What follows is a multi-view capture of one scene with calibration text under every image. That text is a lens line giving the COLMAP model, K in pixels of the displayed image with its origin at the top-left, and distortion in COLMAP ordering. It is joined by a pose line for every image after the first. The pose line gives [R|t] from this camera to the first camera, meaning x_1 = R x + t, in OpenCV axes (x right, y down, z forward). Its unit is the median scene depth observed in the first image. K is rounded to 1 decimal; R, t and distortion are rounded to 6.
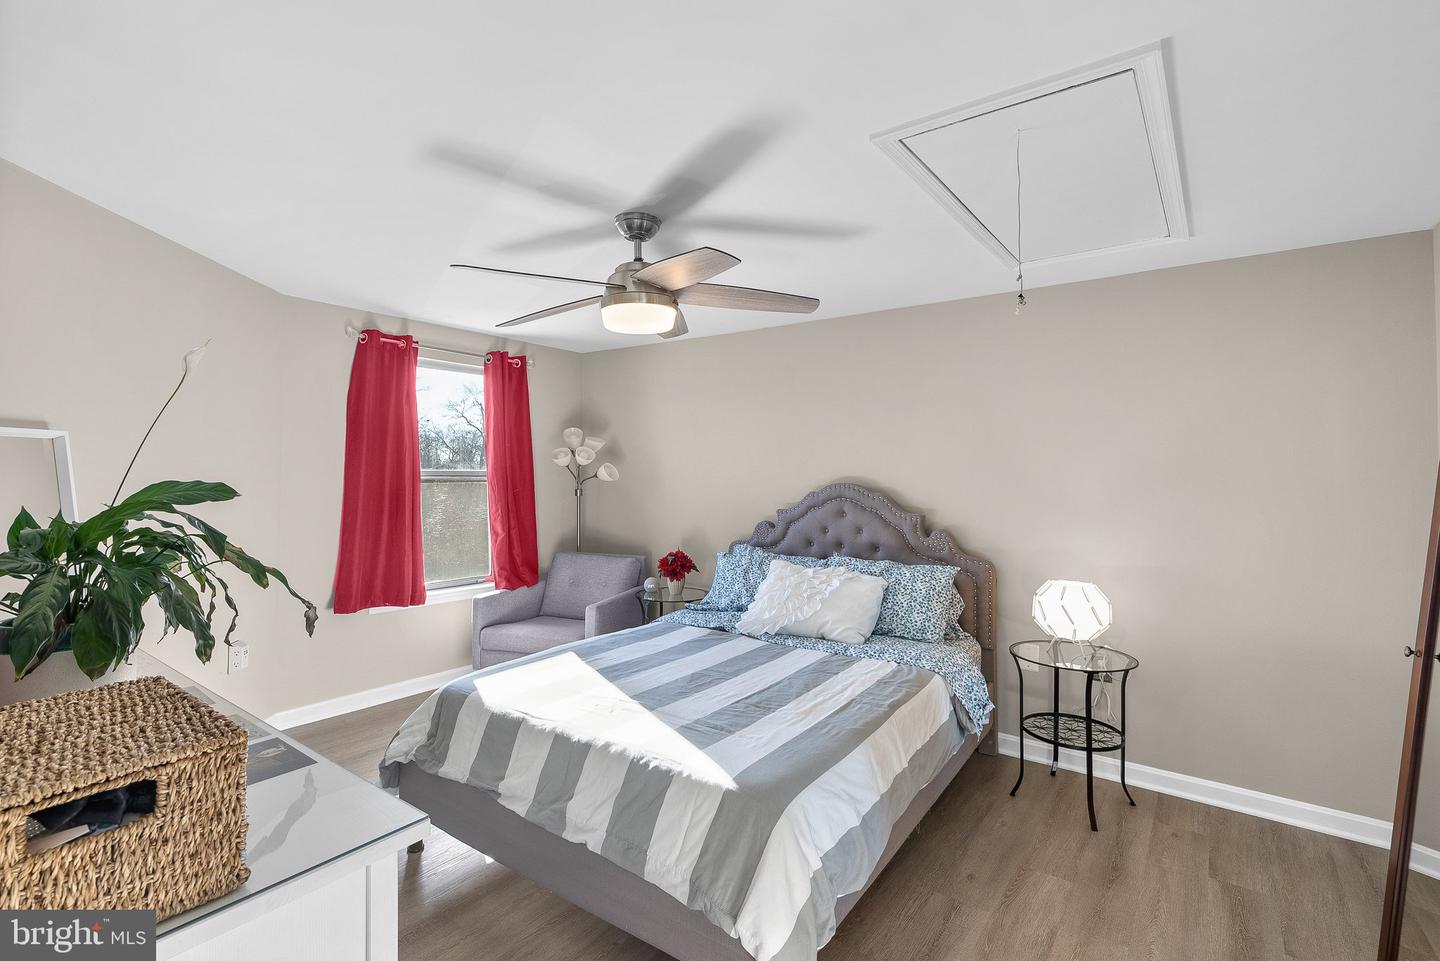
lens RADIAL K [[670.2, 0, 720.0], [0, 670.2, 480.5], [0, 0, 1]] dist [-0.000356, 0.000971]
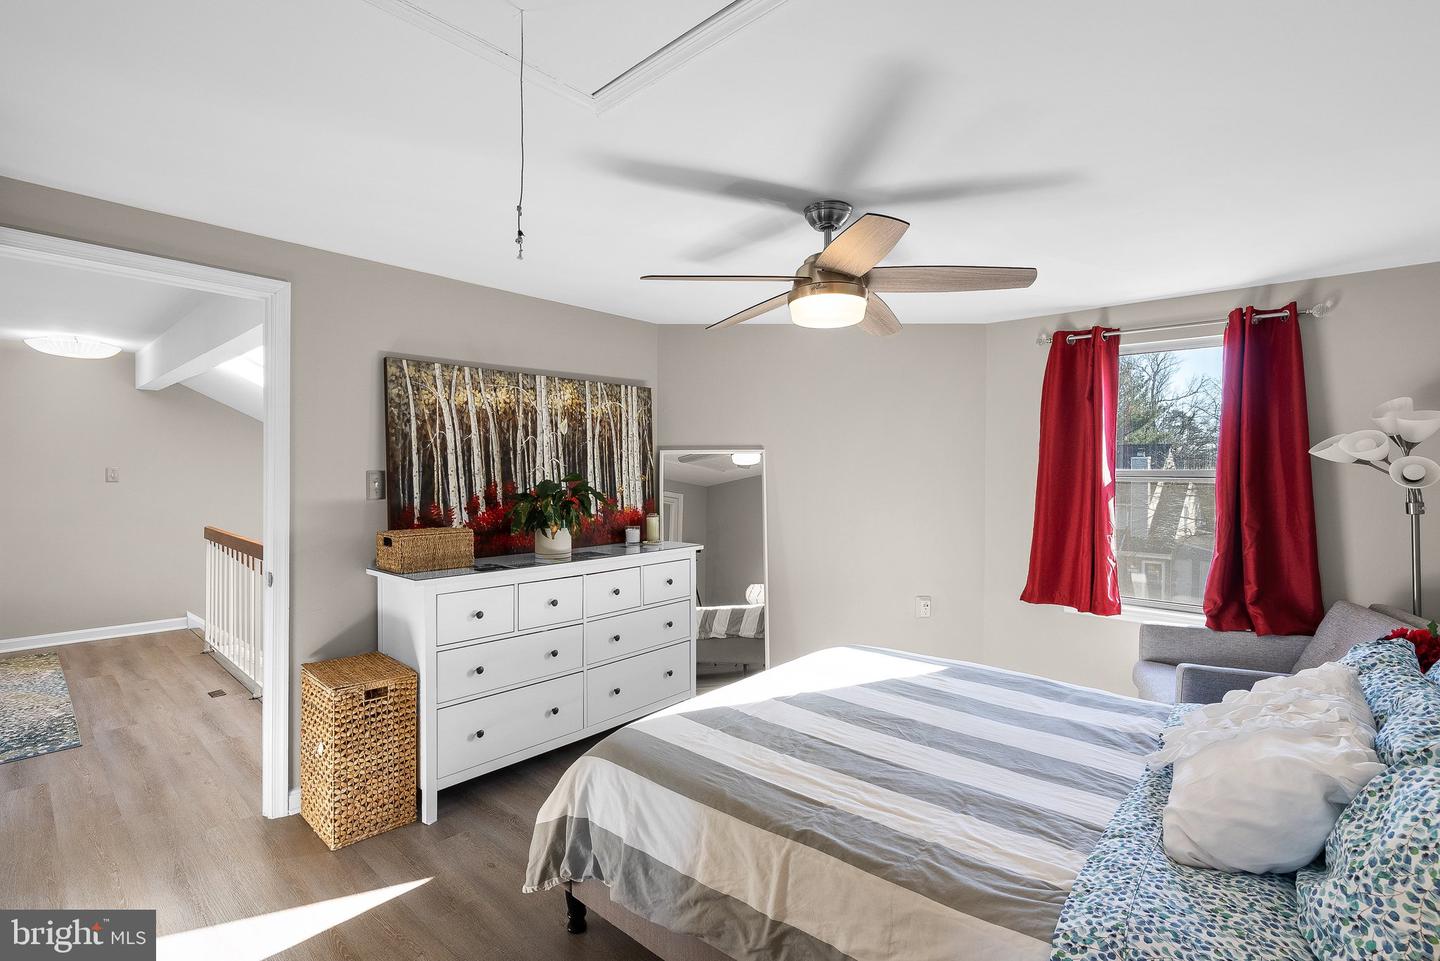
lens RADIAL K [[670.2, 0, 720.0], [0, 670.2, 480.5], [0, 0, 1]] dist [-0.000356, 0.000971]
pose [[-0.098395, 0.009324, -0.995104, 0.795106], [-0.025416, 0.999606, 0.011879, 0.001607], [0.994823, 0.026460, -0.098119, 0.875132]]
